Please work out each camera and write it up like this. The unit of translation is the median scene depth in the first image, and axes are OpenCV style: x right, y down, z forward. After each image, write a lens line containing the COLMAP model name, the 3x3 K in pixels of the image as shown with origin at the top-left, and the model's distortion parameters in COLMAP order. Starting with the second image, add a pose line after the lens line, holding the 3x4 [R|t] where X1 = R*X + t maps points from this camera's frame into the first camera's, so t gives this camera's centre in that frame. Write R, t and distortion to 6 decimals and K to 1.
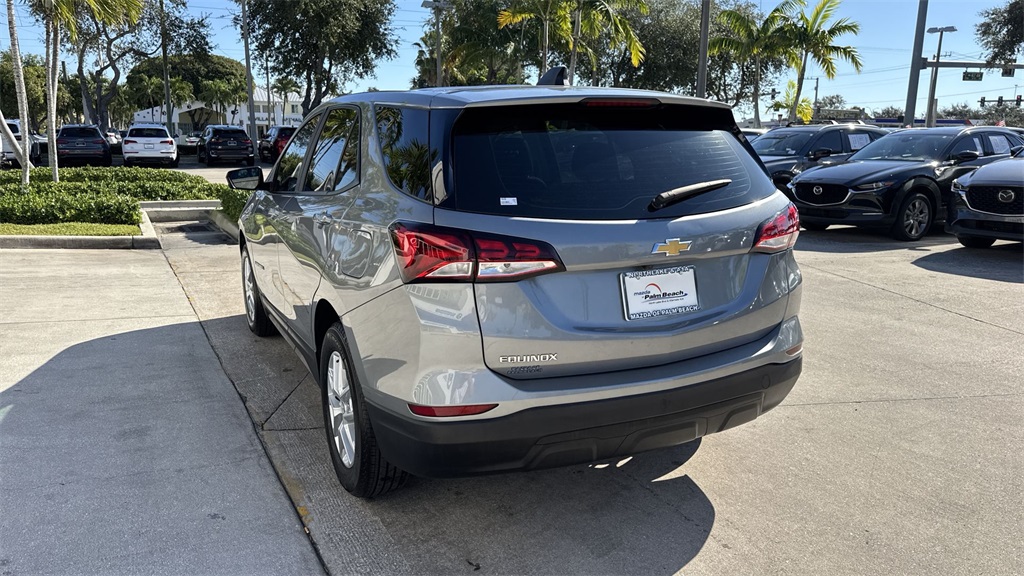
lens RADIAL K [[710.9, 0, 510.1], [0, 710.9, 301.1], [0, 0, 1]] dist [0.063574, -0.080307]
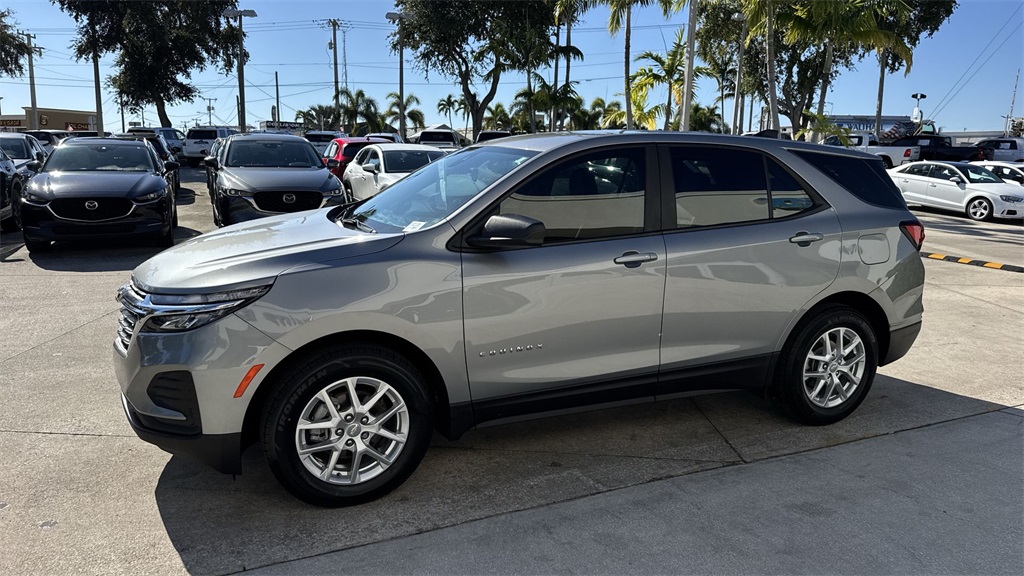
lens RADIAL K [[703.4, 0, 514.8], [0, 703.4, 304.1], [0, 0, 1]] dist [0.090012, -0.114501]
pose [[0.056065, -0.202721, 0.977630, -0.131884], [0.194204, 0.962683, 0.188484, -0.029022], [-0.979358, 0.179292, 0.093342, 0.119341]]
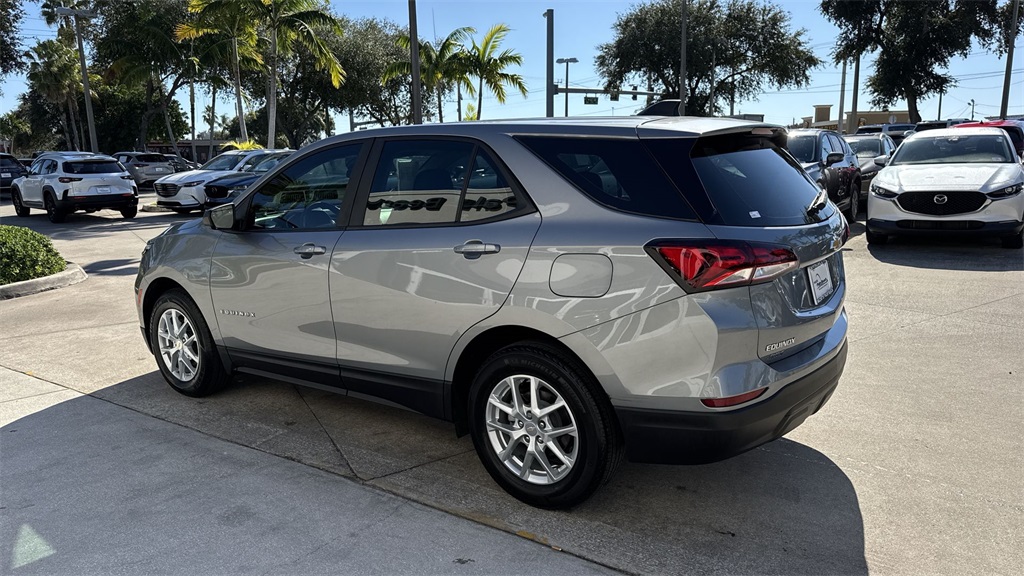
lens RADIAL K [[708.3, 0, 510.3], [0, 708.3, 310.4], [0, 0, 1]] dist [0.051779, -0.057806]
pose [[0.892444, -0.120553, 0.434754, -0.055882], [0.126019, 0.991893, 0.016355, -0.003291], [-0.433201, 0.040191, 0.900401, 0.007044]]
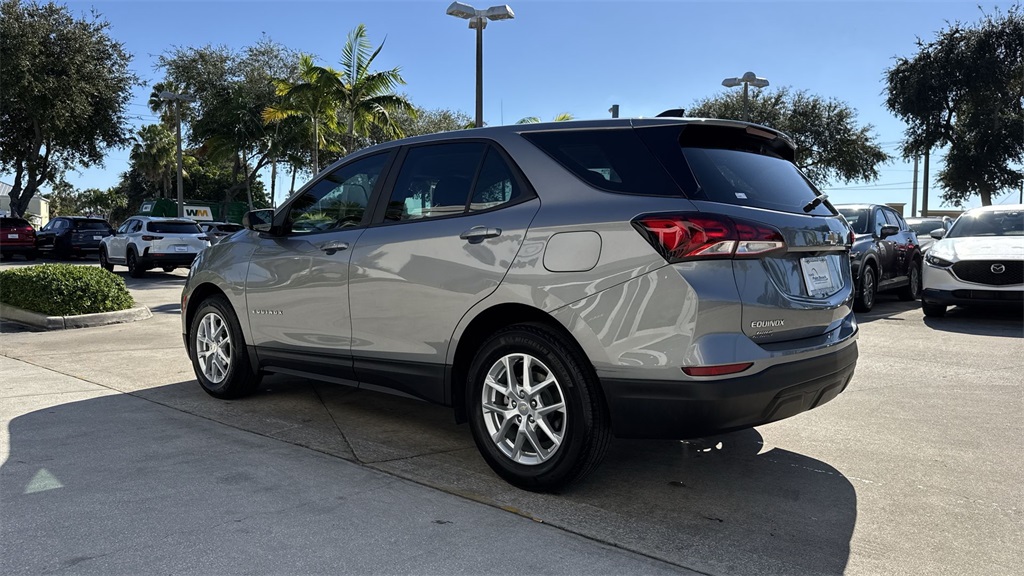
lens RADIAL K [[710.9, 0, 510.1], [0, 710.9, 301.1], [0, 0, 1]] dist [0.063574, -0.080307]
pose [[0.929983, -0.026112, 0.366673, -0.051397], [0.077562, 0.988957, -0.126290, 0.010203], [-0.359326, 0.145887, 0.921738, 0.002020]]
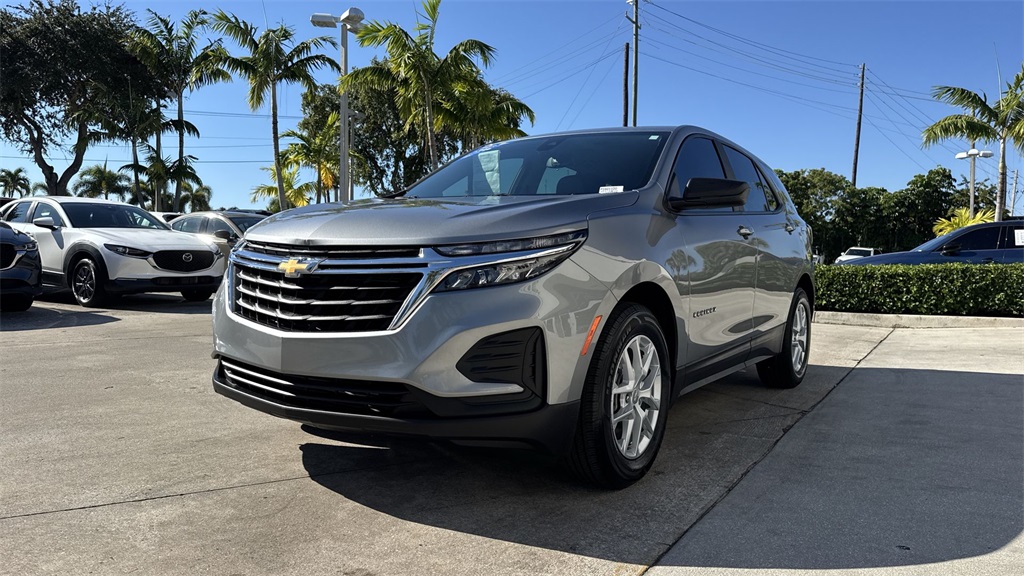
lens RADIAL K [[710.9, 0, 510.1], [0, 710.9, 301.1], [0, 0, 1]] dist [0.063574, -0.080307]
pose [[-0.486167, -0.062284, 0.871644, -0.113489], [0.170273, 0.971587, 0.164397, -0.027340], [-0.857117, 0.228341, -0.461748, 0.193165]]
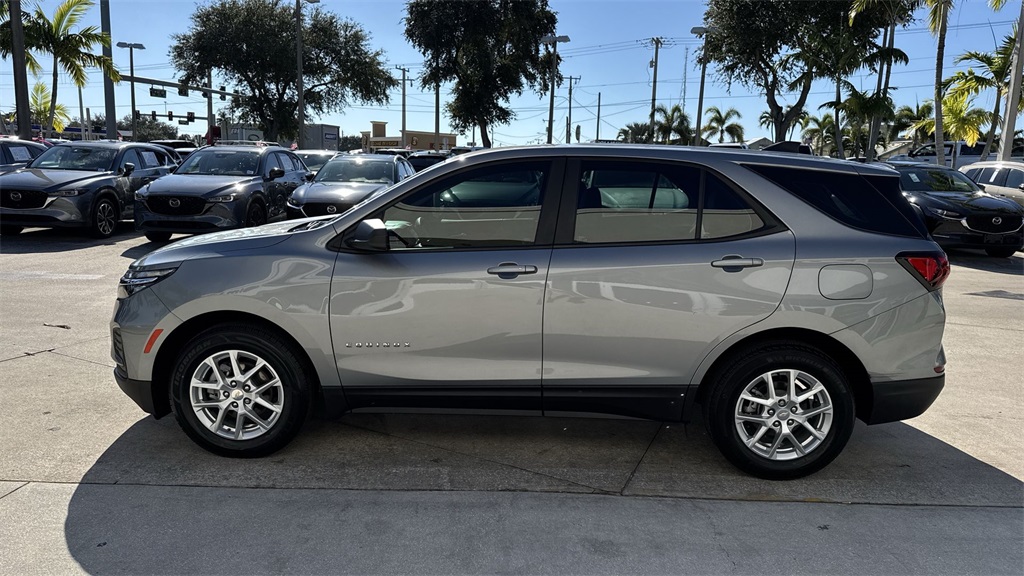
lens RADIAL K [[703.5, 0, 514.7], [0, 703.5, 319.7], [0, 0, 1]] dist [0.072569, -0.101564]
pose [[0.479957, -0.175470, 0.859565, -0.119732], [0.162452, 0.980625, 0.109474, -0.017581], [-0.862120, 0.087095, 0.499163, 0.063456]]
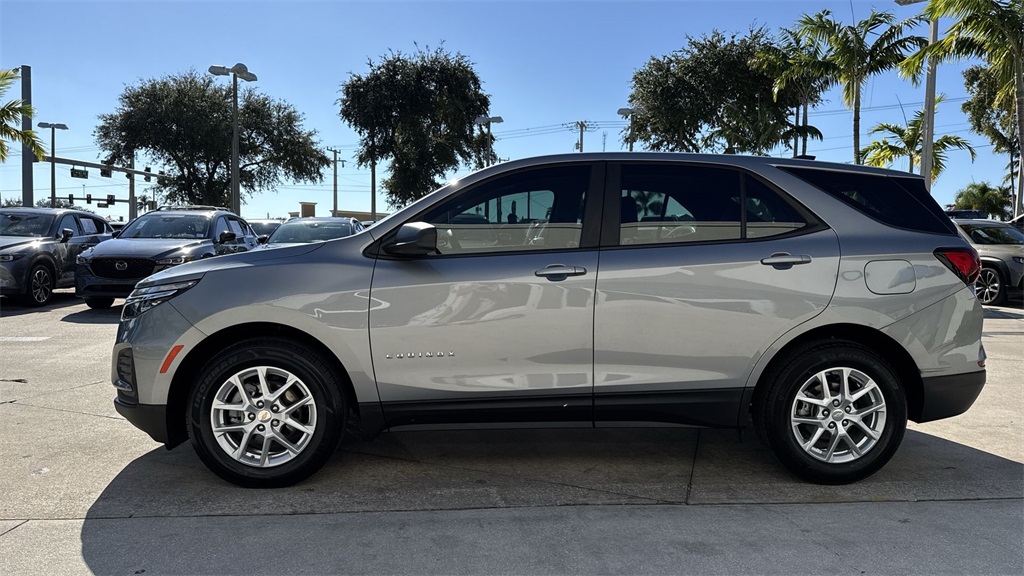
lens RADIAL K [[708.6, 0, 512.3], [0, 708.6, 315.8], [0, 0, 1]] dist [0.070978, -0.102871]
pose [[0.394310, -0.086246, 0.914922, -0.124892], [0.186038, 0.982464, 0.012434, -0.010476], [-0.899950, 0.165307, 0.403440, 0.080062]]
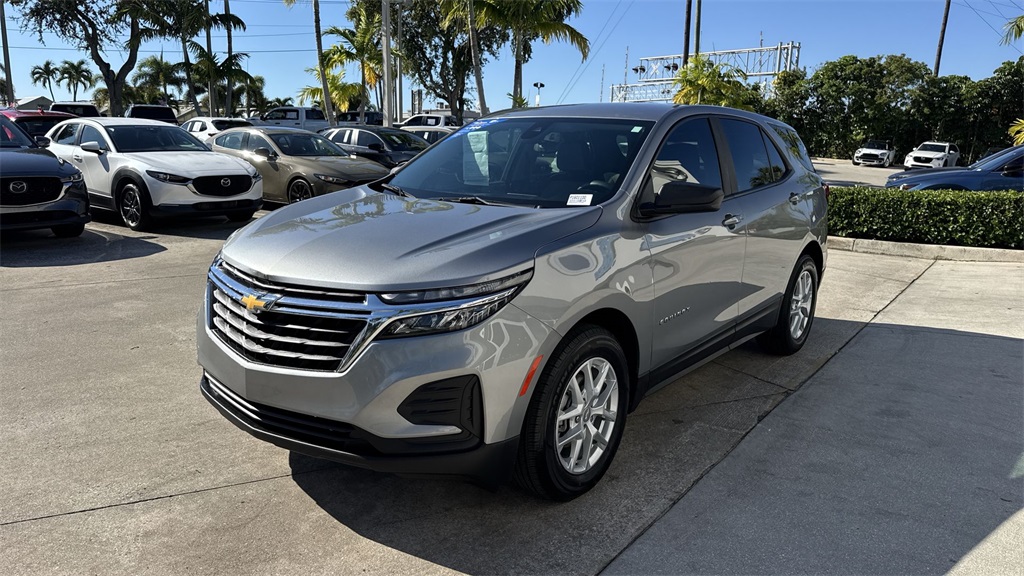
lens RADIAL K [[710.7, 0, 506.7], [0, 710.7, 298.2], [0, 0, 1]] dist [0.046368, -0.056145]
pose [[-0.413148, -0.199730, 0.888491, -0.118595], [0.178156, 0.939073, 0.293943, -0.039981], [-0.893067, 0.279732, -0.352393, 0.181095]]
